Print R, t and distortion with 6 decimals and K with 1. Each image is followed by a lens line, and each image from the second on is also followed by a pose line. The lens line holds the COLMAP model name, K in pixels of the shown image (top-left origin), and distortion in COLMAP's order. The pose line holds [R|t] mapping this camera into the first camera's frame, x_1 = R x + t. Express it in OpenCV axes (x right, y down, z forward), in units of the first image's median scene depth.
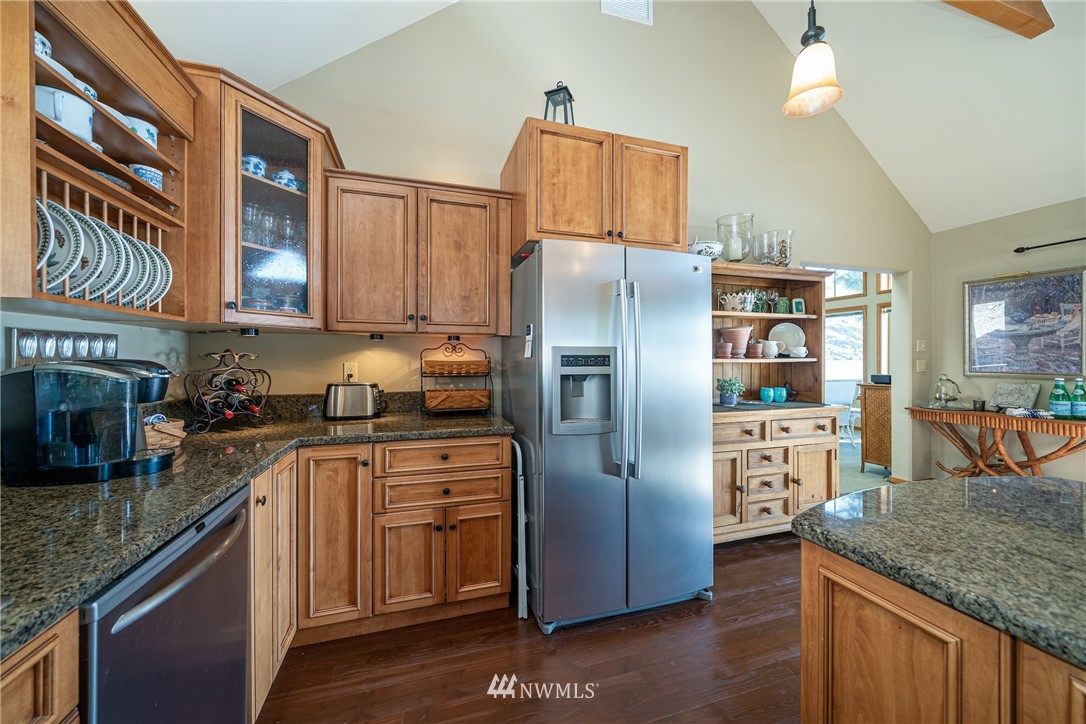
lens RADIAL K [[382.0, 0, 535.0], [0, 382.0, 359.2], [0, 0, 1]] dist [-0.001247, -0.000047]
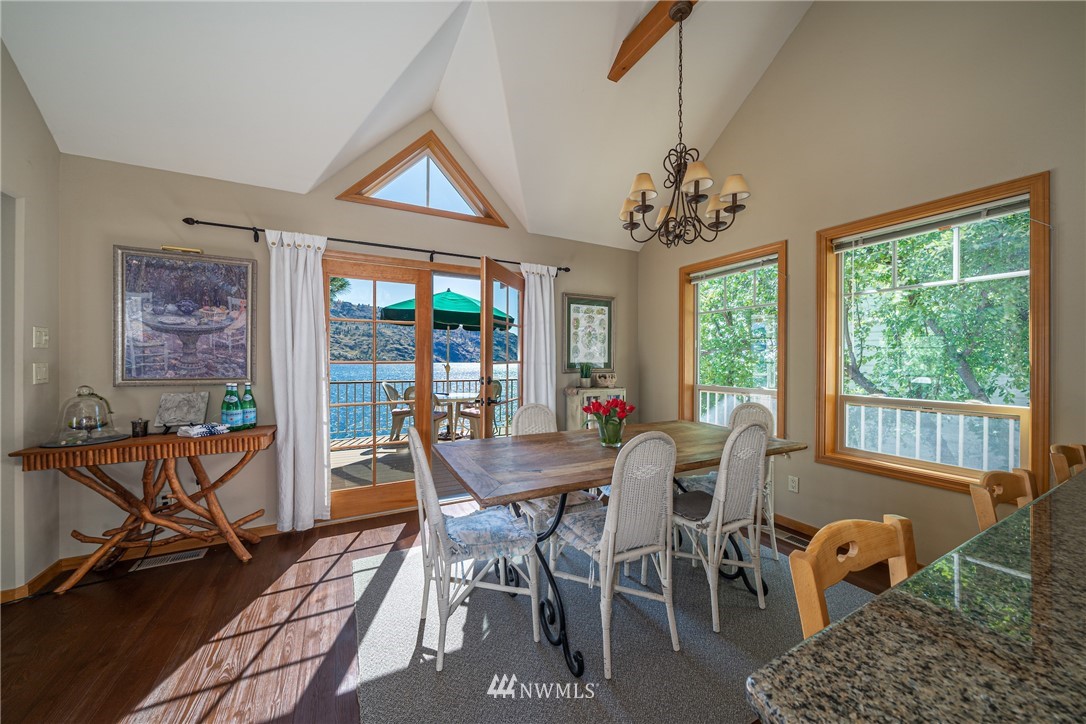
lens RADIAL K [[382.0, 0, 535.0], [0, 382.0, 359.2], [0, 0, 1]] dist [-0.001247, -0.000047]
pose [[-0.186693, -0.002968, 0.982414, 0.374569], [0.001442, 0.999994, 0.003295, -0.005864], [-0.982417, 0.002032, -0.186688, 0.452719]]
